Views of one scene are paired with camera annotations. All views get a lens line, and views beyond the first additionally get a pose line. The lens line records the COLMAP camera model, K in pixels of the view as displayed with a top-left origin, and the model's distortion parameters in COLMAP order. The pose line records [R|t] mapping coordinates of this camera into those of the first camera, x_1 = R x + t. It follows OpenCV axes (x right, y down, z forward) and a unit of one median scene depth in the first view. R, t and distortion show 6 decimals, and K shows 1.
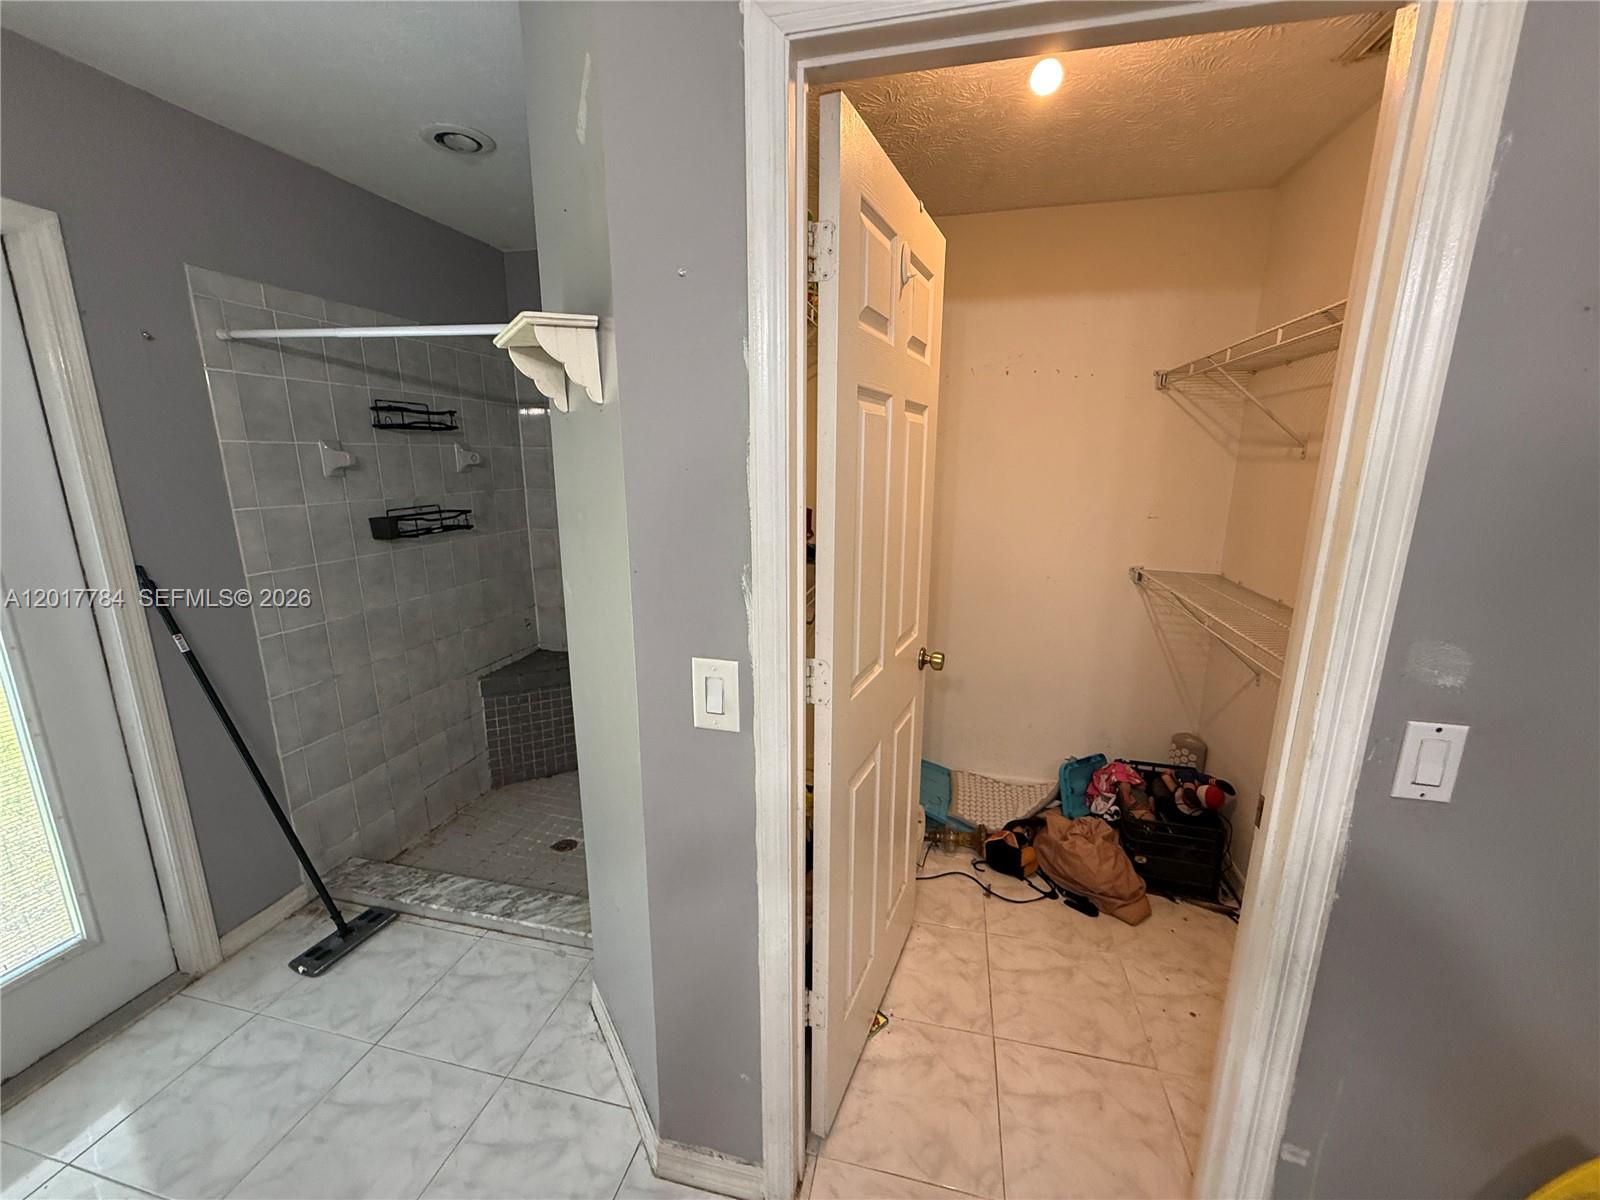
lens RADIAL K [[639.2, 0, 794.8], [0, 639.2, 600.5], [0, 0, 1]] dist [0.001509, 0.000197]
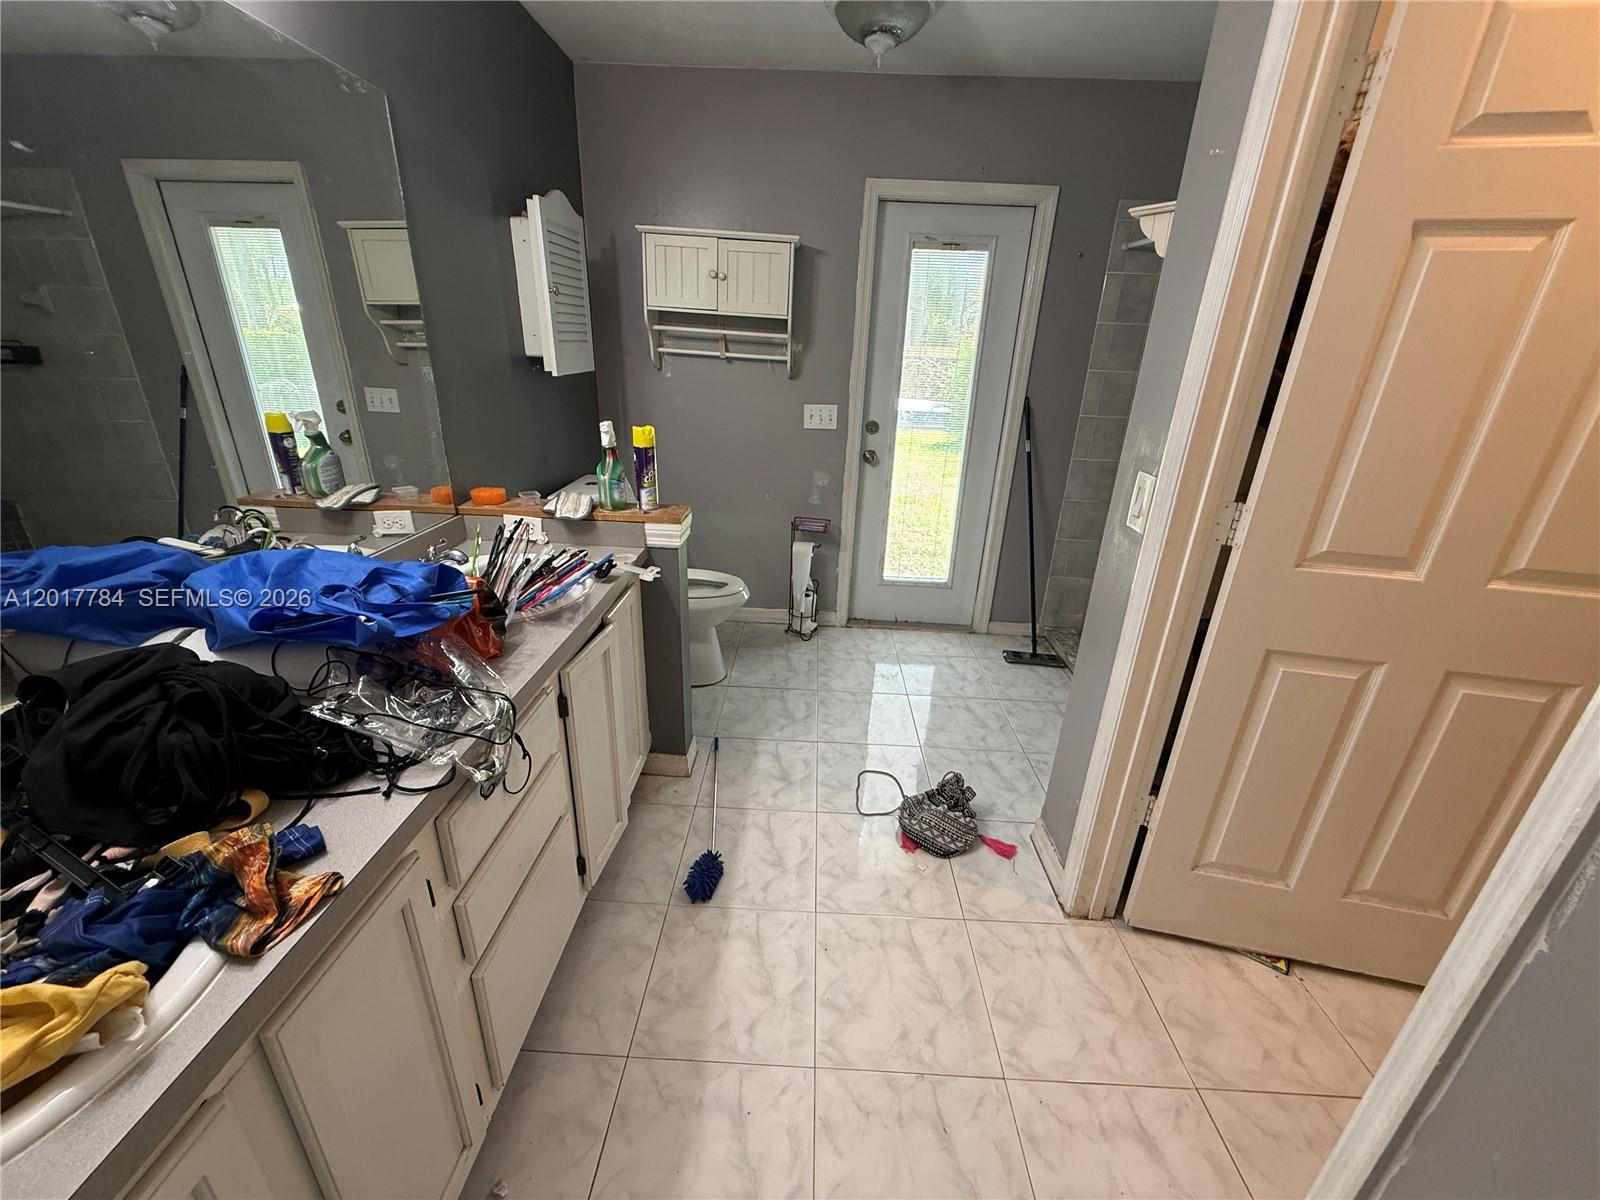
lens RADIAL K [[639.2, 0, 795.8], [0, 639.2, 603.4], [0, 0, 1]] dist [0.001509, 0.000197]
pose [[0.202984, 0.369925, -0.906616, 0.575531], [-0.244554, 0.915702, 0.318878, 0.052665], [0.948151, 0.156989, 0.276340, -0.000024]]
